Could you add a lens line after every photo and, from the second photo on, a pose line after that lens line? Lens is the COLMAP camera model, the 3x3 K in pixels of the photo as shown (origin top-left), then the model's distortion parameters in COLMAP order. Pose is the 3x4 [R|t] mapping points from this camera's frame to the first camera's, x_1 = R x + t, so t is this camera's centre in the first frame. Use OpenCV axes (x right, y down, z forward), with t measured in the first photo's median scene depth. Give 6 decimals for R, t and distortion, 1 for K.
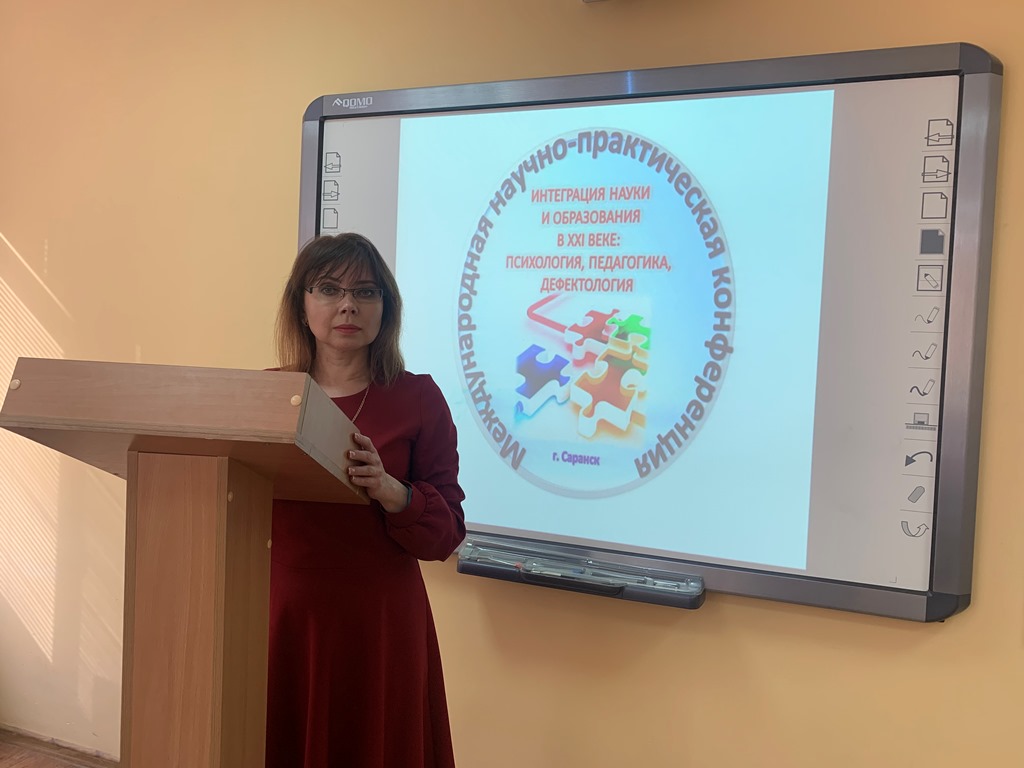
lens RADIAL K [[747.8, 0, 524.5], [0, 747.8, 375.4], [0, 0, 1]] dist [-0.001630, -0.002546]
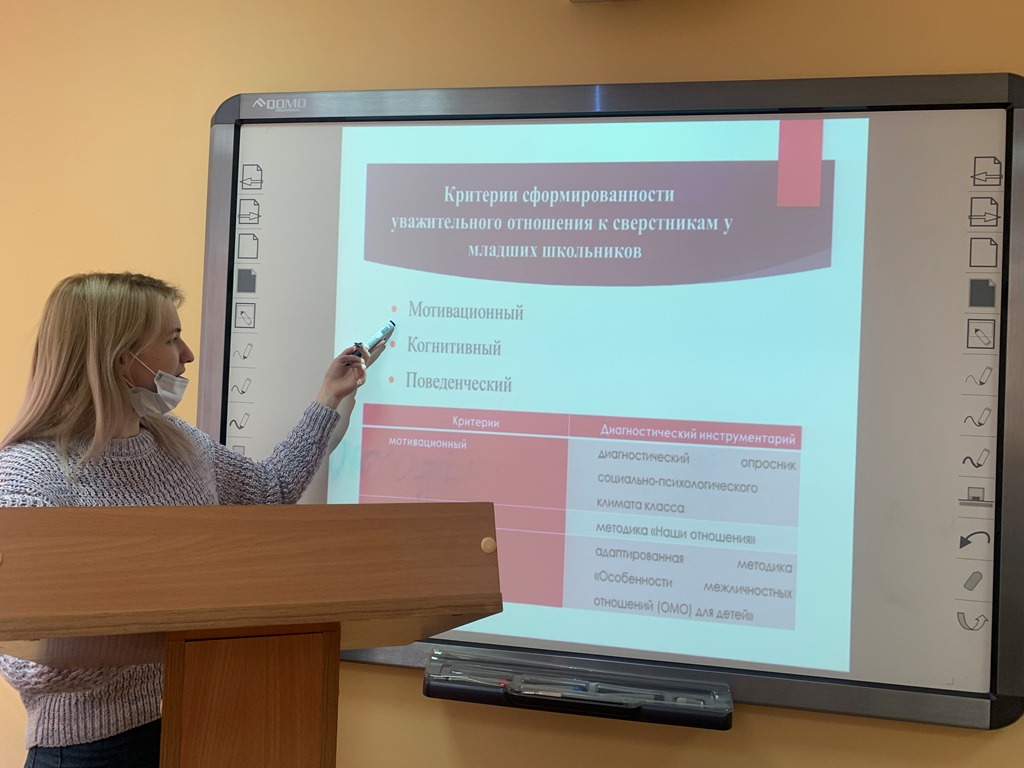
lens RADIAL K [[753.3, 0, 511.1], [0, 753.3, 369.2], [0, 0, 1]] dist [-0.004565, -0.000255]
pose [[0.985807, -0.003900, 0.167839, -0.153560], [0.009975, 0.999325, -0.035367, -0.062275], [-0.167588, 0.036539, 0.985180, 0.217316]]
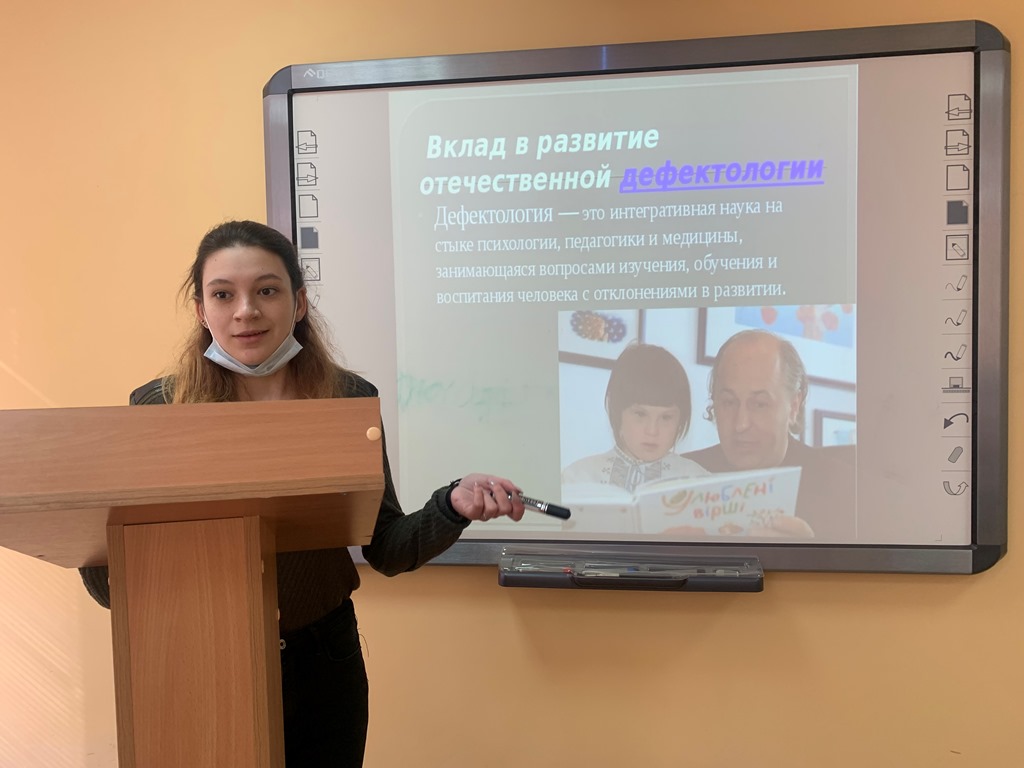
lens RADIAL K [[747.8, 0, 503.5], [0, 747.8, 379.2], [0, 0, 1]] dist [-0.001630, -0.002546]
pose [[0.973453, -0.074336, 0.216480, -0.312032], [0.070384, 0.997183, 0.025921, -0.018114], [-0.217797, -0.009996, 0.975943, 0.116753]]
